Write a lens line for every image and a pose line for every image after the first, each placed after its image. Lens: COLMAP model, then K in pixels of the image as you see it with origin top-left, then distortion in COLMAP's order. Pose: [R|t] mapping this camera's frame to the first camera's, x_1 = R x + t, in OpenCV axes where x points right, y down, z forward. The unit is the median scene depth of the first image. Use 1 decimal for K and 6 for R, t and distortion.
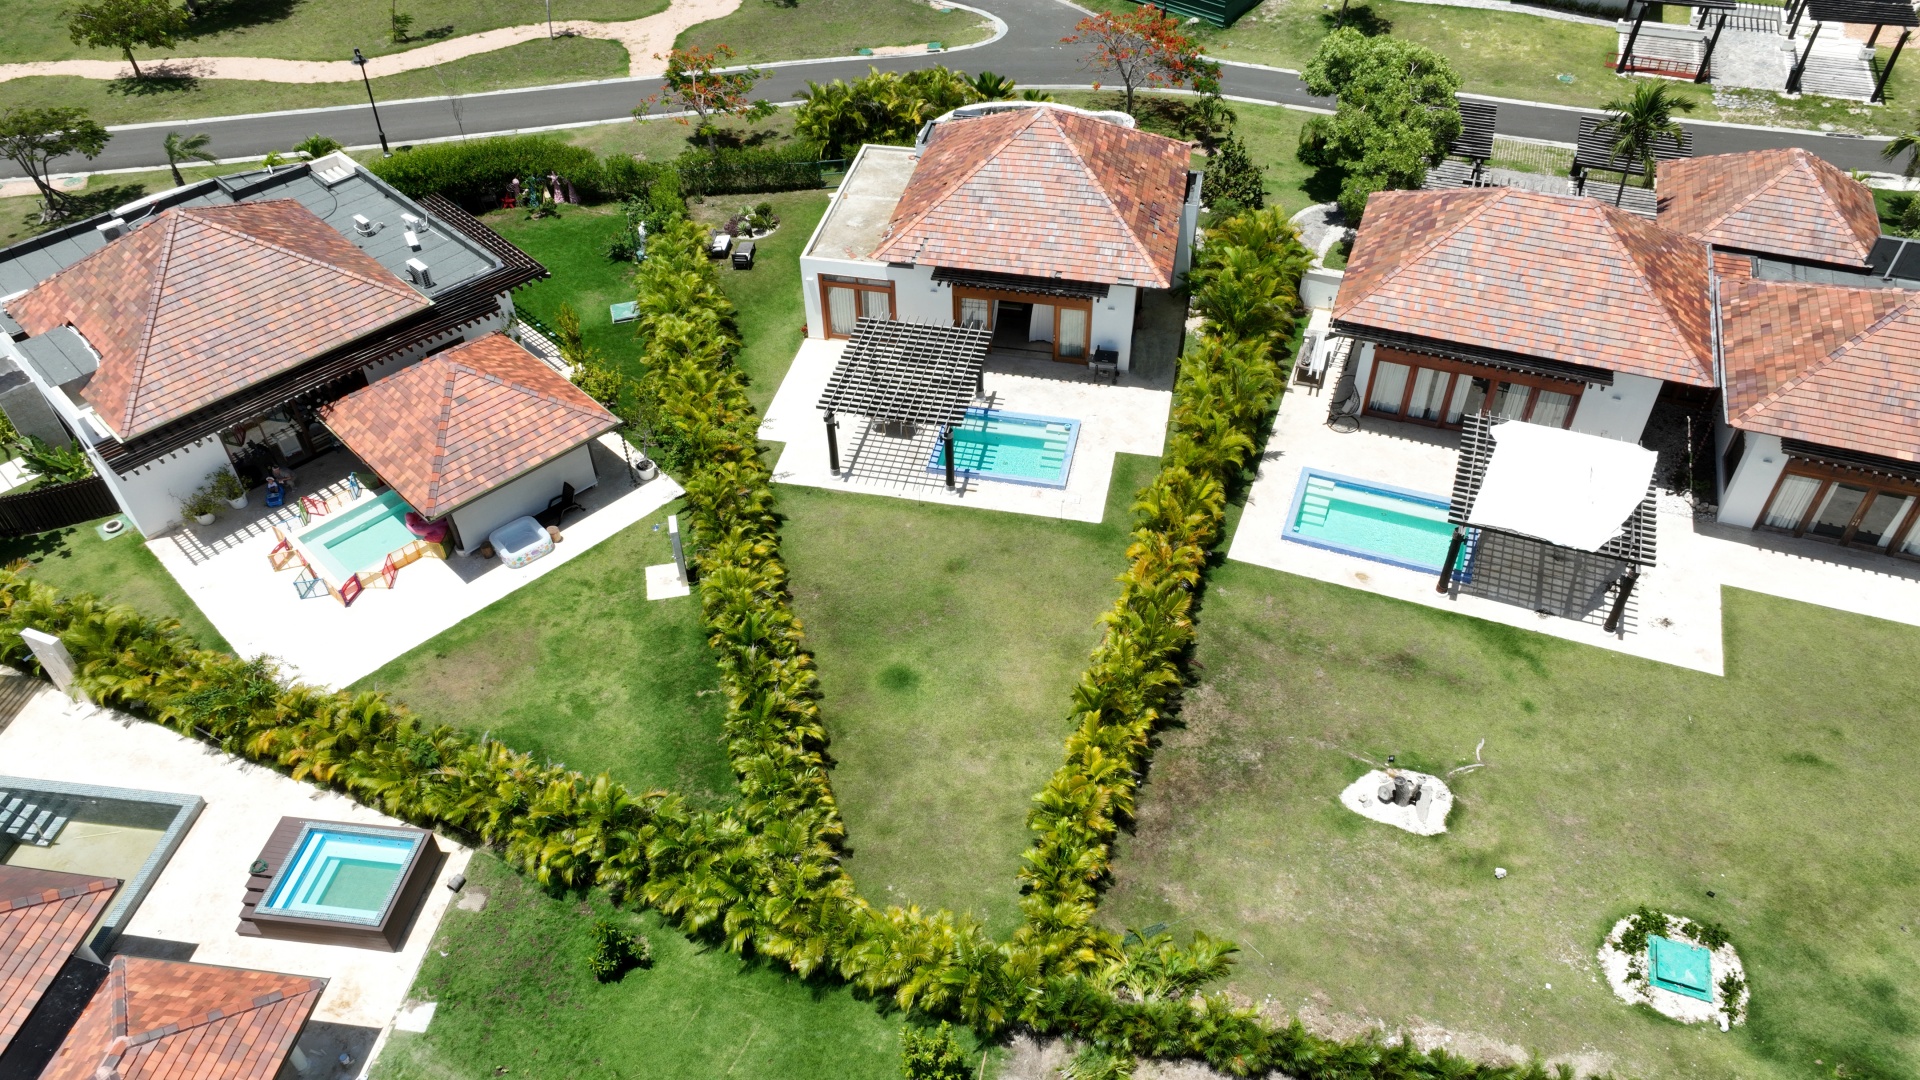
lens RADIAL K [[1298.6, 0, 960.0], [0, 1298.6, 540.0], [0, 0, 1]] dist [0.003019, -0.001884]
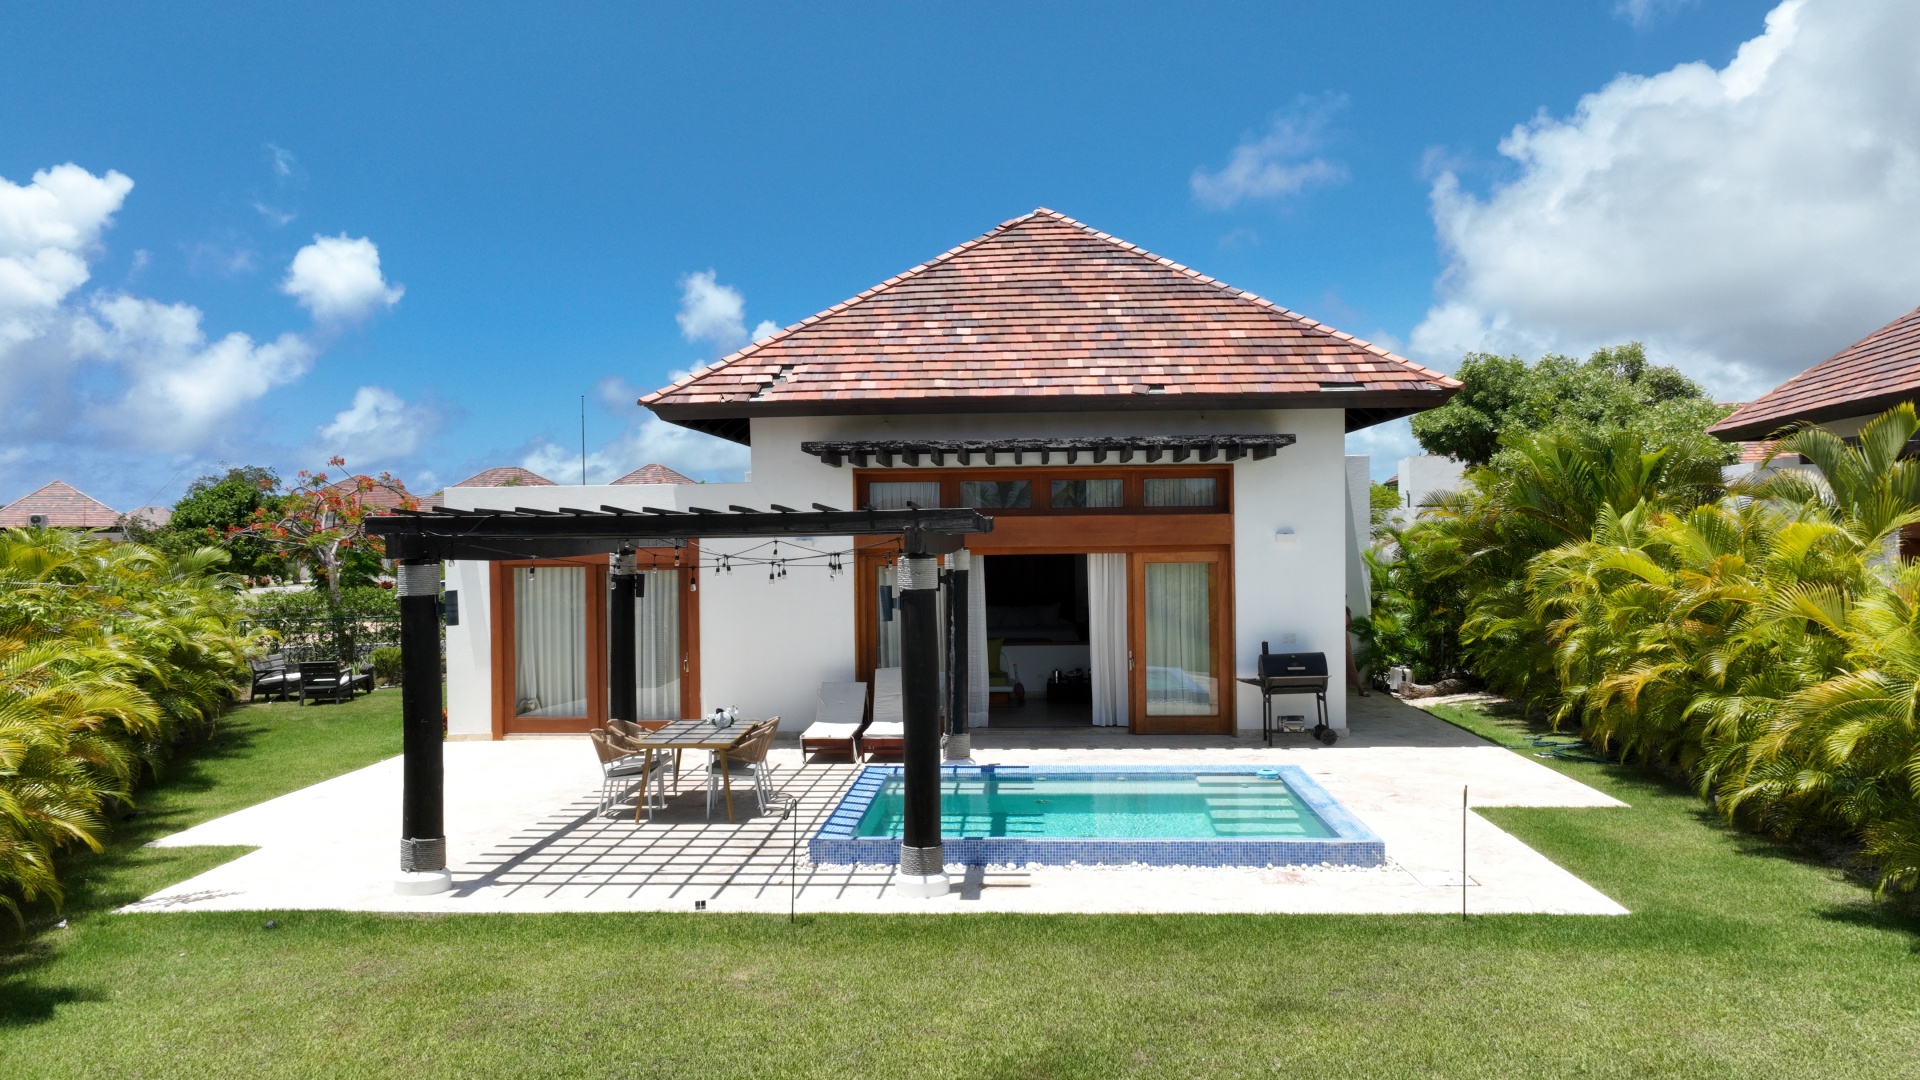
lens RADIAL K [[1353.8, 0, 969.2], [0, 1353.8, 530.4], [0, 0, 1]] dist [-0.002196, -0.001105]
pose [[0.988049, 0.005176, 0.154056, -0.036880], [0.098797, 0.745888, -0.658704, 0.075961], [-0.118318, 0.666052, 0.736462, 0.785037]]
